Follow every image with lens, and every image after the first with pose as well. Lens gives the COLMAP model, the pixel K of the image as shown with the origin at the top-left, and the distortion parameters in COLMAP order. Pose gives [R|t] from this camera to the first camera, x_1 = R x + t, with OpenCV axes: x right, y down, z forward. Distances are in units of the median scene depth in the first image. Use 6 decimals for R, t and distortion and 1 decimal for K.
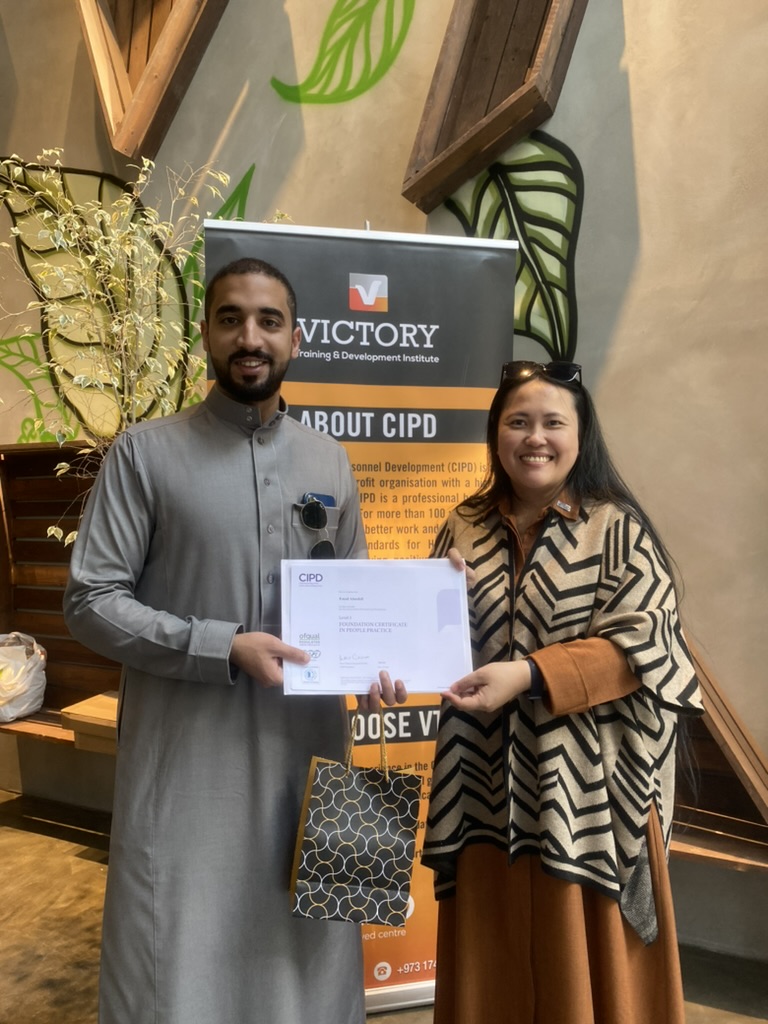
lens RADIAL K [[769.6, 0, 383.7], [0, 769.6, 504.5], [0, 0, 1]] dist [0.057869, -0.049433]
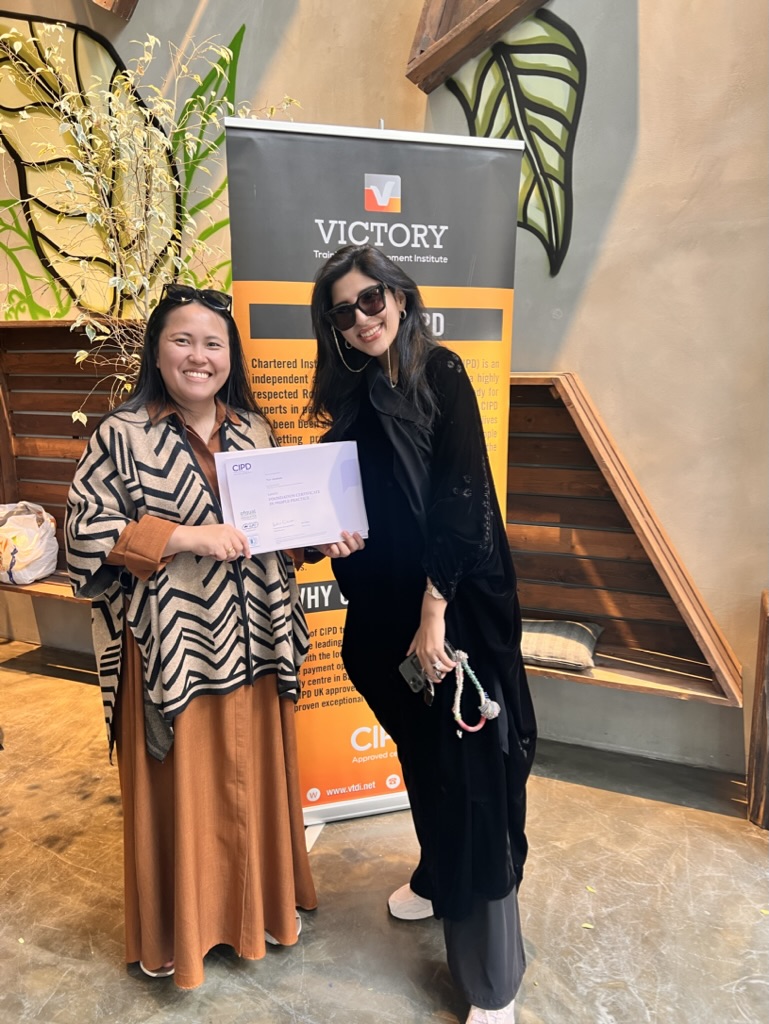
lens RADIAL K [[757.1, 0, 388.3], [0, 757.1, 510.4], [0, 0, 1]] dist [0.057777, -0.058201]
pose [[0.997875, -0.007644, 0.064700, -0.067928], [-0.005344, 0.980145, 0.198211, -0.048079], [-0.064931, -0.198136, 0.978022, -0.073188]]
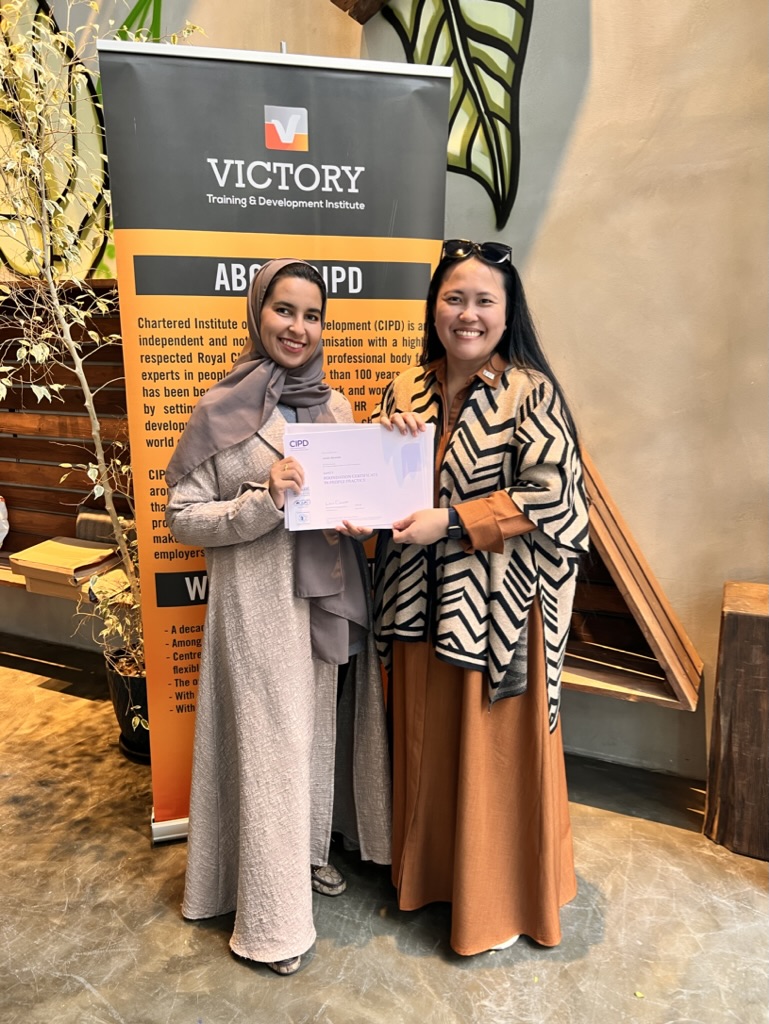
lens RADIAL K [[768.5, 0, 384.5], [0, 768.5, 512.0], [0, 0, 1]] dist [0.038461, -0.030477]
pose [[0.999197, -0.003538, 0.039909, 0.047558], [-0.005597, 0.974000, 0.226478, -0.032611], [-0.039673, -0.226520, 0.973198, 0.001298]]
